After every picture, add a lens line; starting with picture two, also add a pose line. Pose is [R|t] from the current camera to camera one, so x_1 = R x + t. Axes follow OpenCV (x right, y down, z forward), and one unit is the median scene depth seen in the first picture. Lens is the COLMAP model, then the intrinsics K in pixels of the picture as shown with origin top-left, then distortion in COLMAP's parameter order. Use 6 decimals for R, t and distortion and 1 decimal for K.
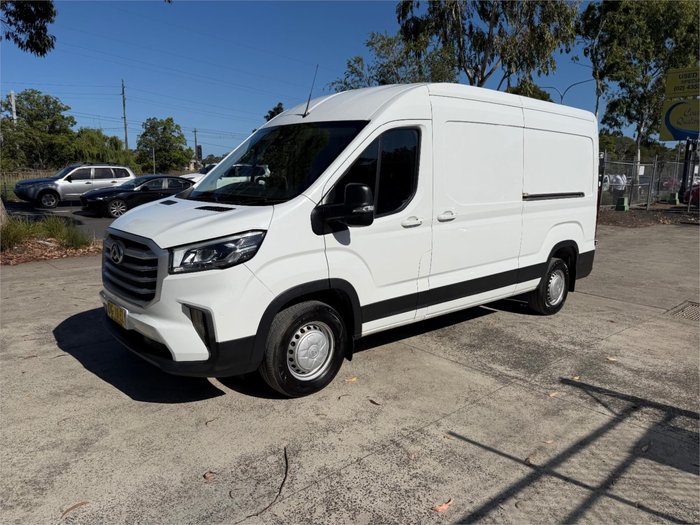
lens RADIAL K [[495.2, 0, 345.0], [0, 495.2, 260.3], [0, 0, 1]] dist [0.021012, -0.030526]
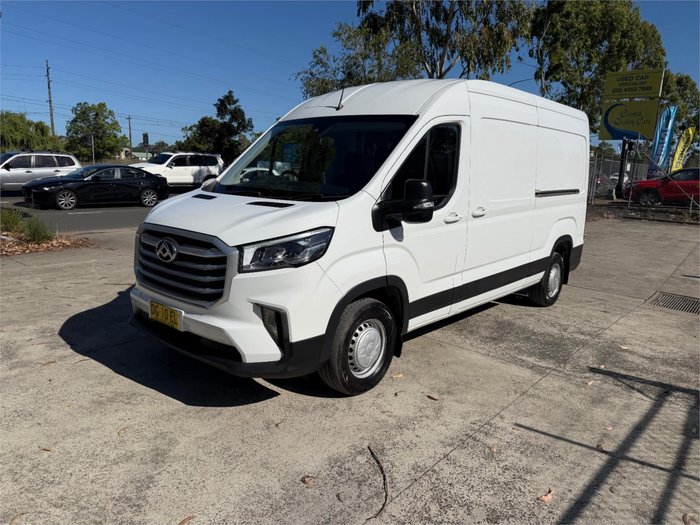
lens RADIAL K [[495.2, 0, 345.5], [0, 495.2, 265.9], [0, 0, 1]] dist [0.021012, -0.030526]
pose [[0.992703, -0.007917, 0.120326, -0.221562], [0.004790, 0.999644, 0.026255, -0.008020], [-0.120491, -0.025487, 0.992387, 0.025053]]
